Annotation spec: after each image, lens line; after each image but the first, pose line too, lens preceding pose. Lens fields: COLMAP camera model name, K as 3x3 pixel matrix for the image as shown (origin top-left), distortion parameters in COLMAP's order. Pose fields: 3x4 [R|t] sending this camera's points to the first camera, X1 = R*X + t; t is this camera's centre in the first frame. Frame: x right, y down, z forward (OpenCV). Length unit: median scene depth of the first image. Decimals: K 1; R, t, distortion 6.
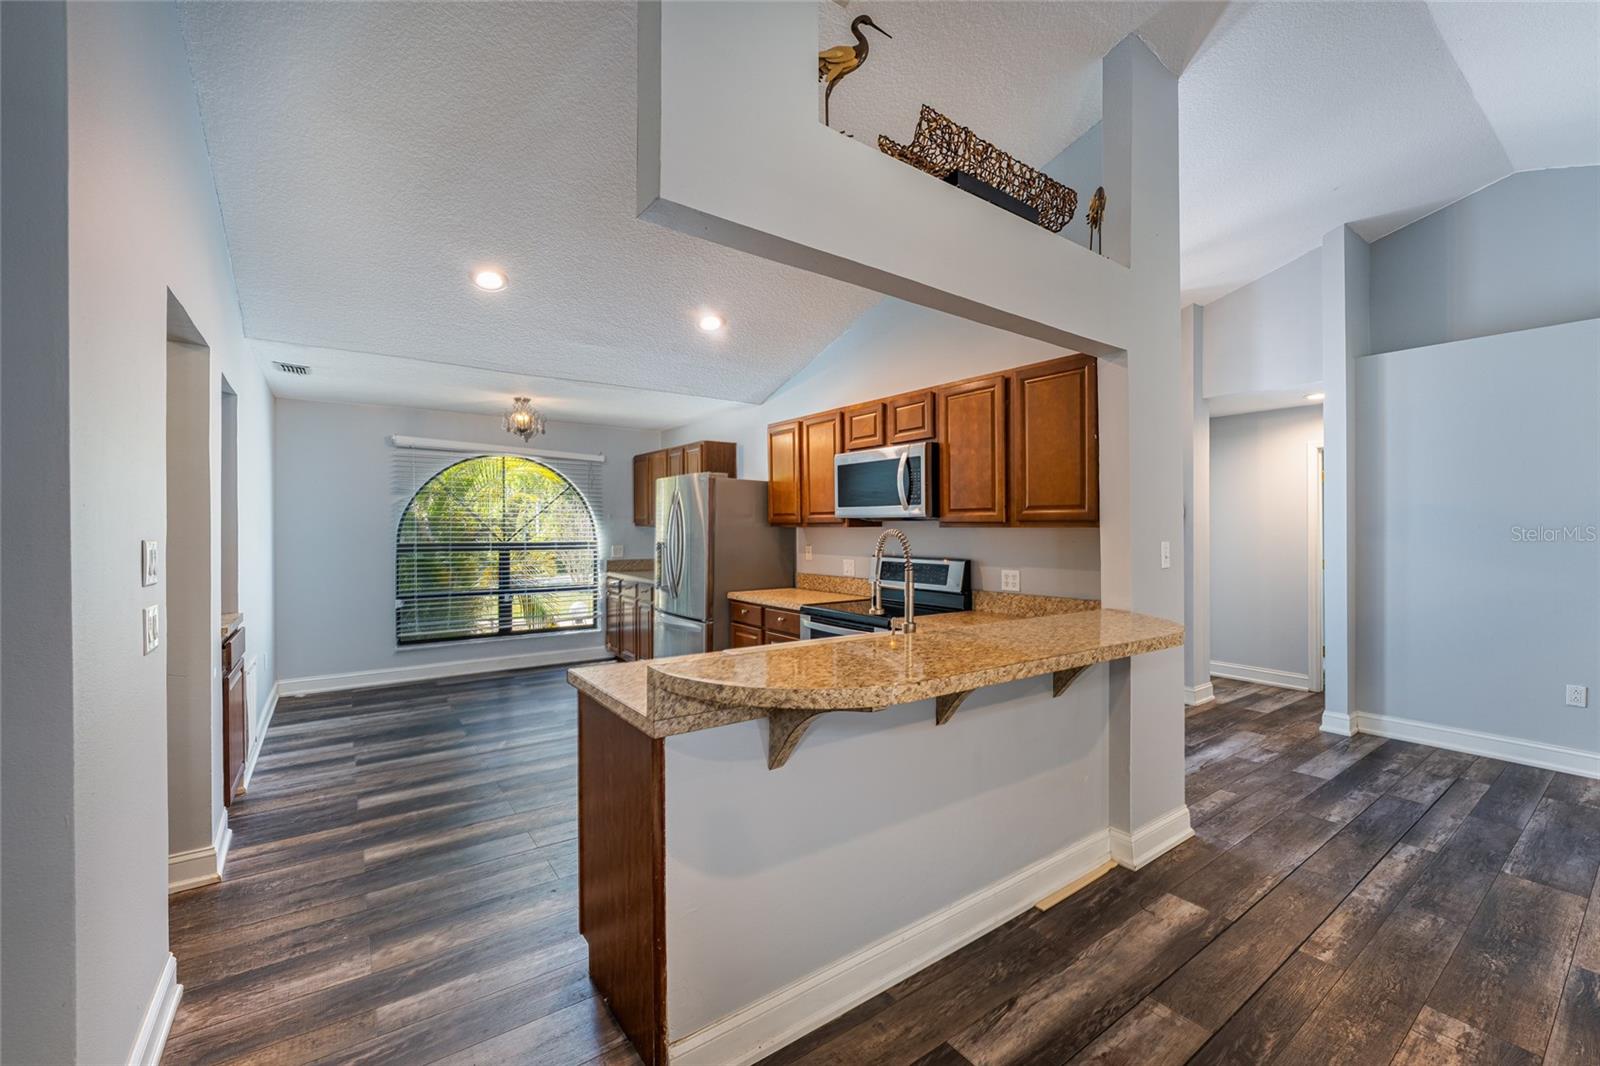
lens RADIAL K [[656.7, 0, 807.8], [0, 656.7, 535.7], [0, 0, 1]] dist [-0.017355, 0.008252]
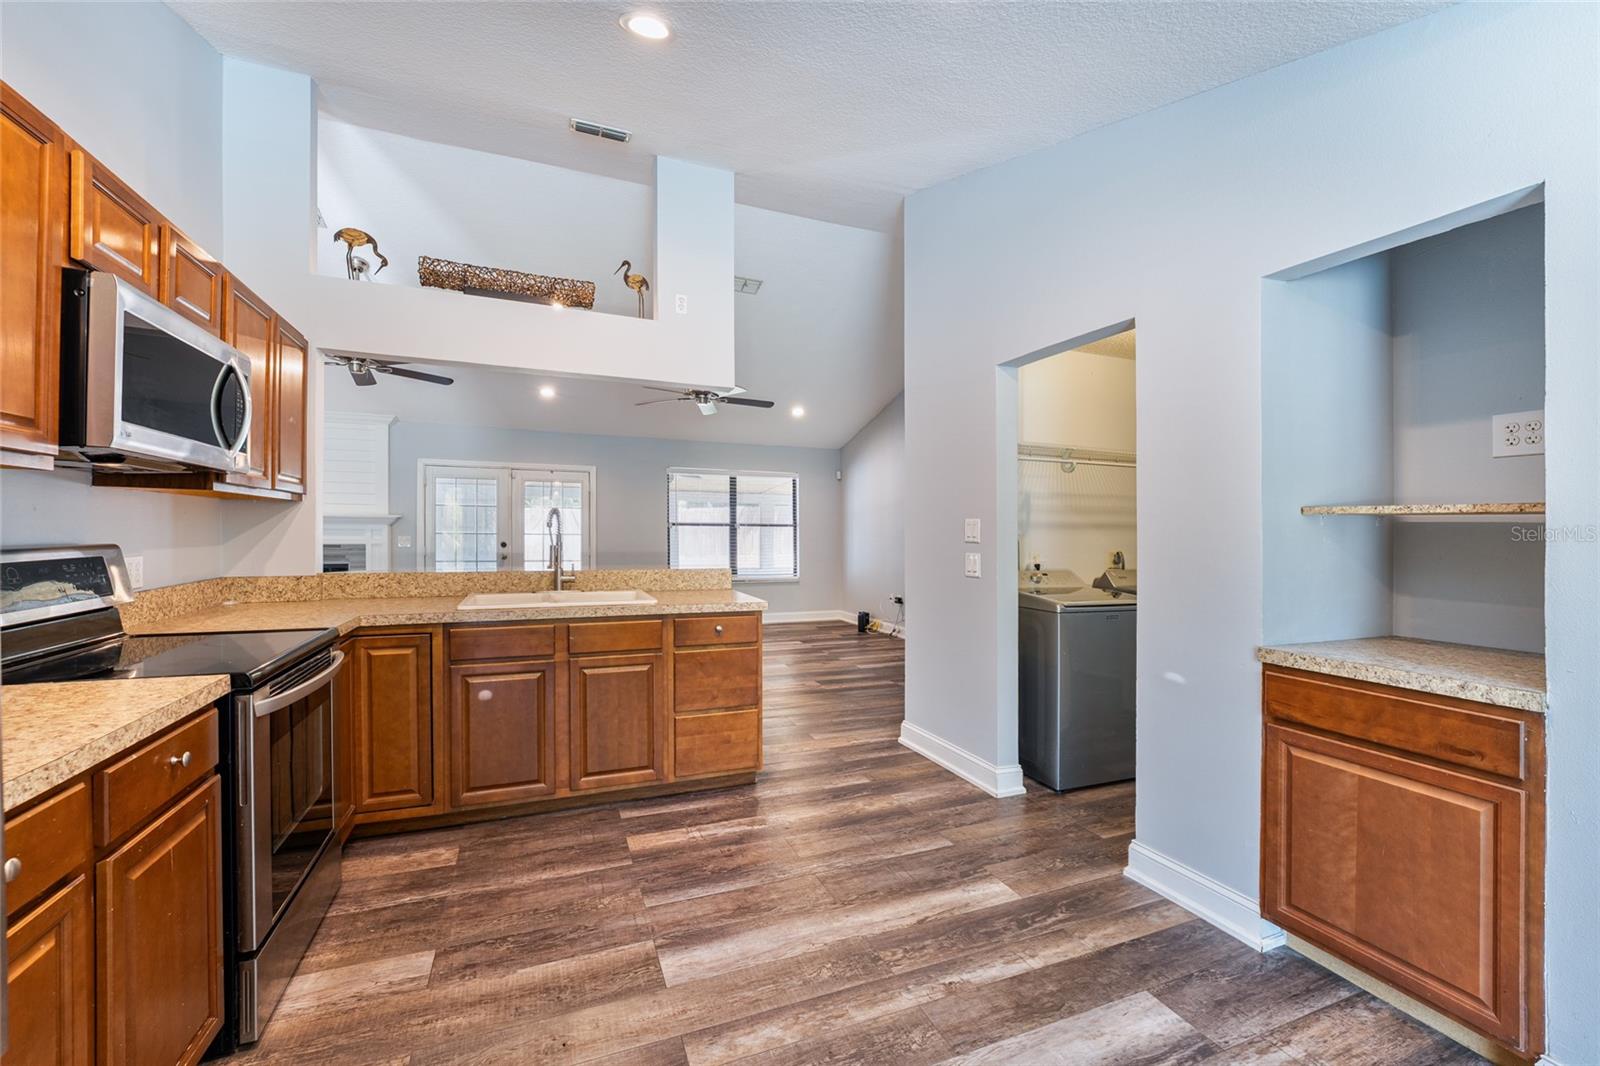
lens RADIAL K [[634.8, 0, 795.3], [0, 634.8, 539.0], [0, 0, 1]] dist [-0.011019, -0.000011]
pose [[-0.967827, -0.015986, 0.251109, -0.434515], [-0.010270, 0.999658, 0.024057, 0.013355], [-0.251408, 0.020704, -0.967660, 1.326053]]
